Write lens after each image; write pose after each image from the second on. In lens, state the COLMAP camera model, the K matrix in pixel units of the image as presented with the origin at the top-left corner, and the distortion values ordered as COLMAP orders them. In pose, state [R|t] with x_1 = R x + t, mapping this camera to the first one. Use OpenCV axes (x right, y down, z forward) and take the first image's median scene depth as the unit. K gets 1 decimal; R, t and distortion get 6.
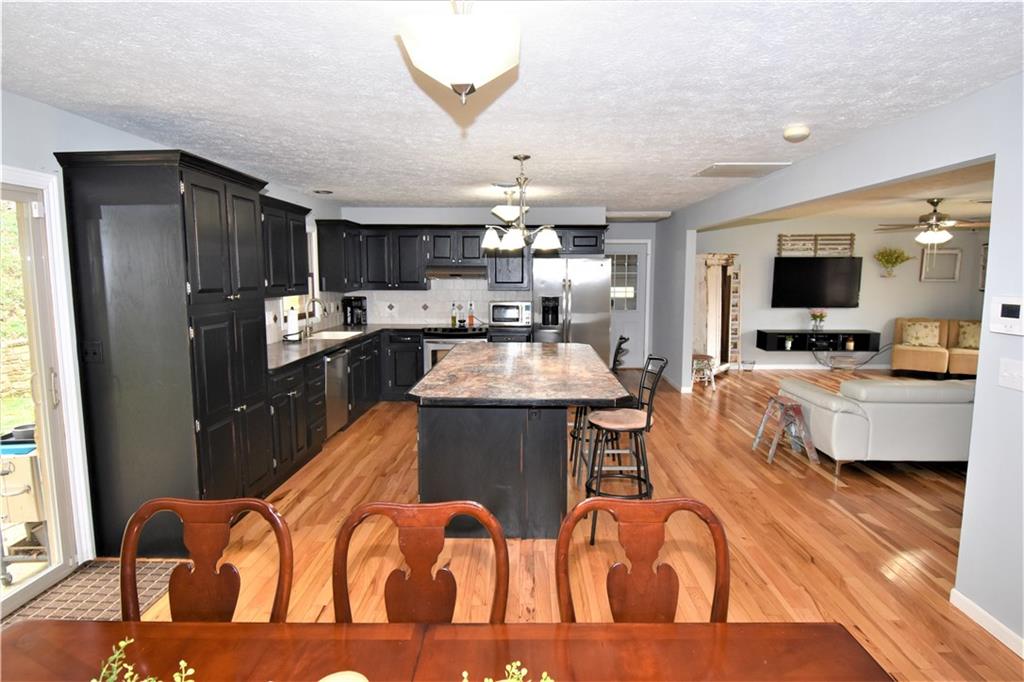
lens RADIAL K [[575.5, 0, 513.2], [0, 575.5, 339.9], [0, 0, 1]] dist [0.004899, -0.003047]
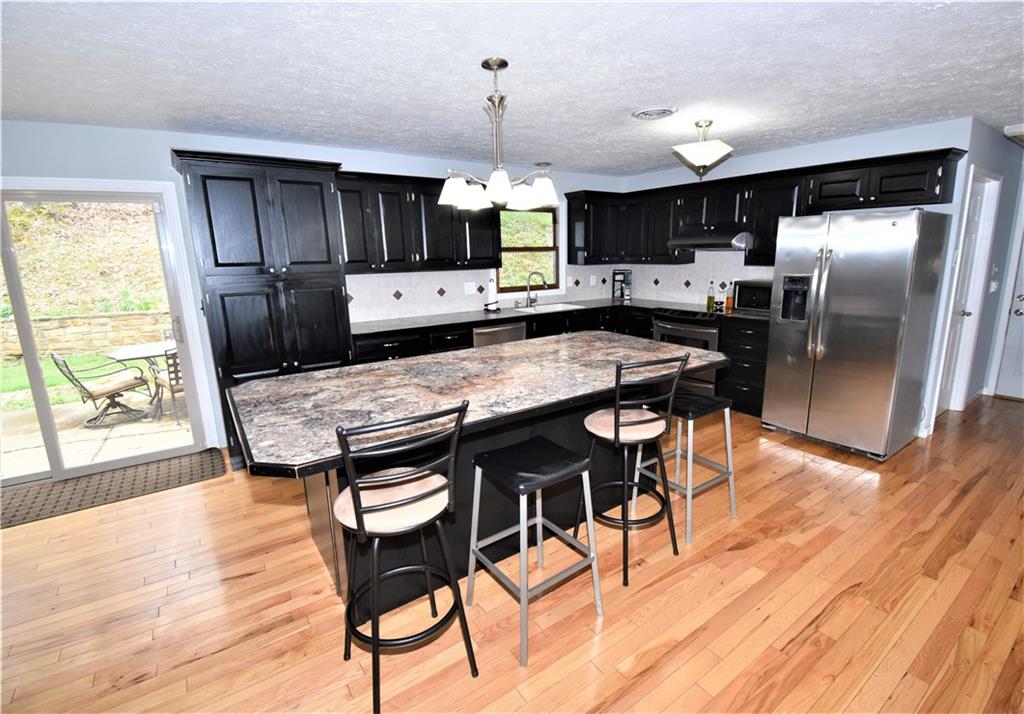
lens RADIAL K [[471.5, 0, 539.8], [0, 471.5, 351.4], [0, 0, 1]] dist [0.000966, -0.004182]
pose [[0.611634, 0.154861, -0.775836, 0.304016], [-0.073349, 0.987531, 0.139292, -0.041702], [0.787733, -0.028289, 0.615367, 0.412370]]
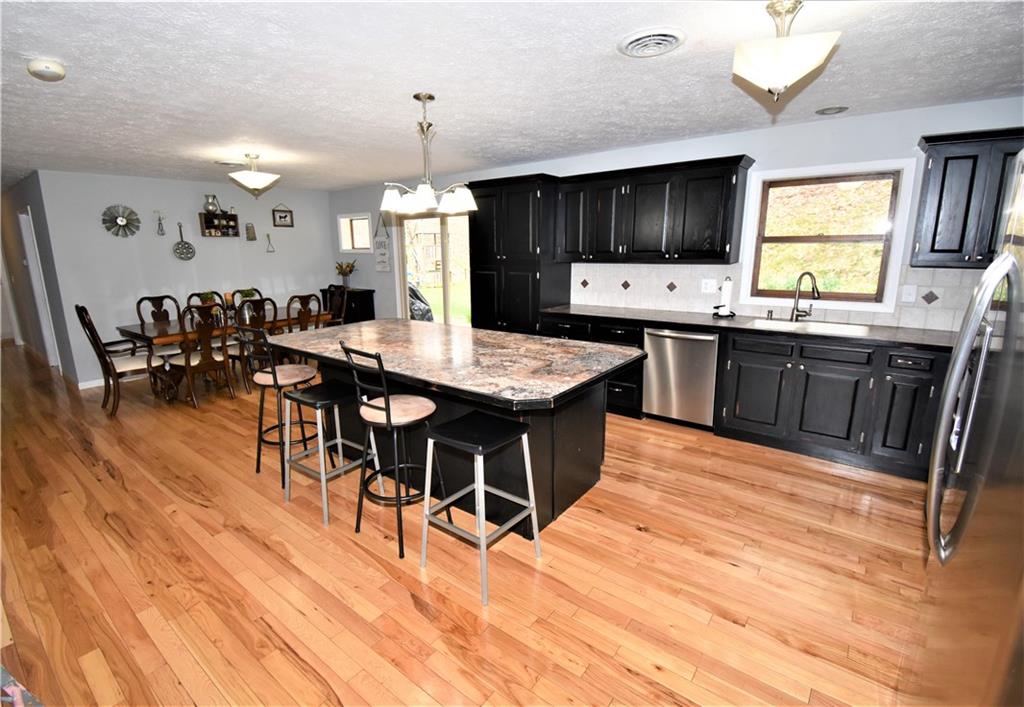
lens RADIAL K [[471.5, 0, 498.7], [0, 471.5, 349.5], [0, 0, 1]] dist [0.000966, -0.004182]
pose [[-0.603436, 0.181054, -0.776585, 0.311049], [-0.072369, 0.957429, 0.279450, -0.076616], [0.794120, 0.224831, -0.564645, 0.713407]]
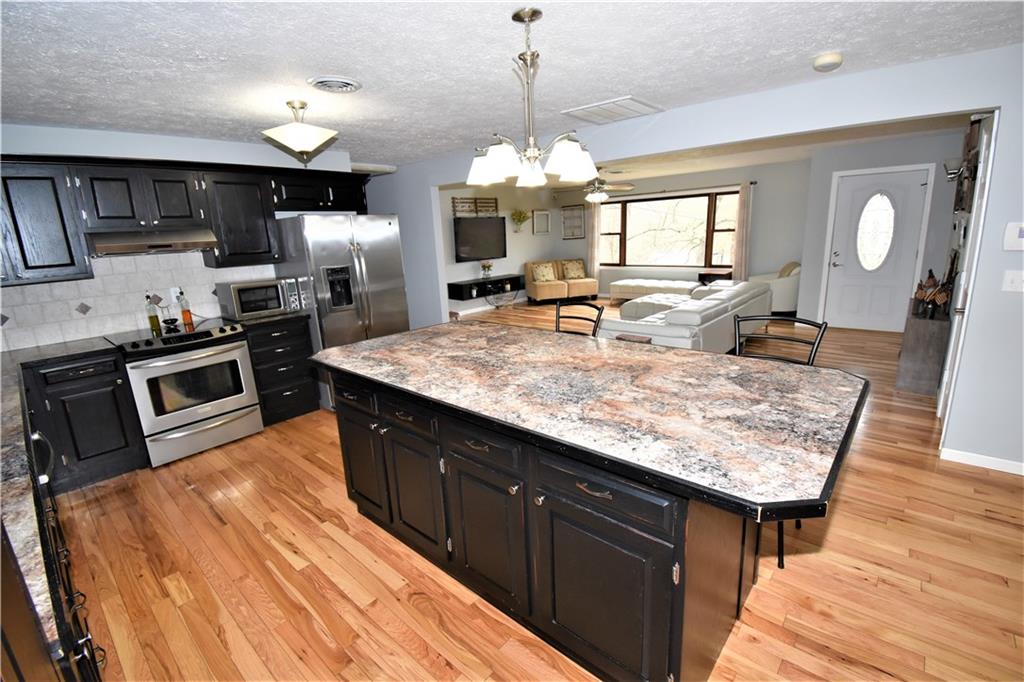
lens RADIAL K [[453.0, 0, 510.2], [0, 453.0, 340.9], [0, 0, 1]] dist [-0.000159, -0.009905]
pose [[0.649253, -0.206637, 0.731964, -0.229055], [0.131610, 0.978391, 0.159465, -0.043936], [-0.749099, -0.007199, 0.662419, 0.421293]]
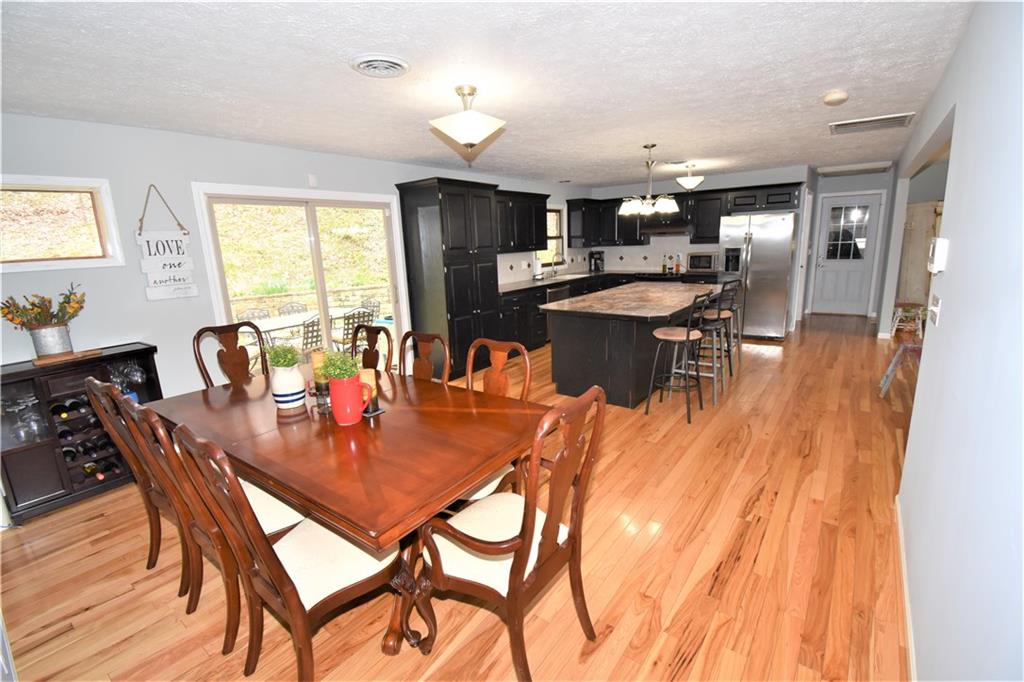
lens RADIAL K [[453.0, 0, 513.7], [0, 453.0, 340.6], [0, 0, 1]] dist [-0.000159, -0.009905]
pose [[0.808579, 0.095765, -0.580542, 0.255233], [-0.027798, 0.991782, 0.124884, 0.012771], [0.587730, -0.084841, 0.804596, -0.066236]]
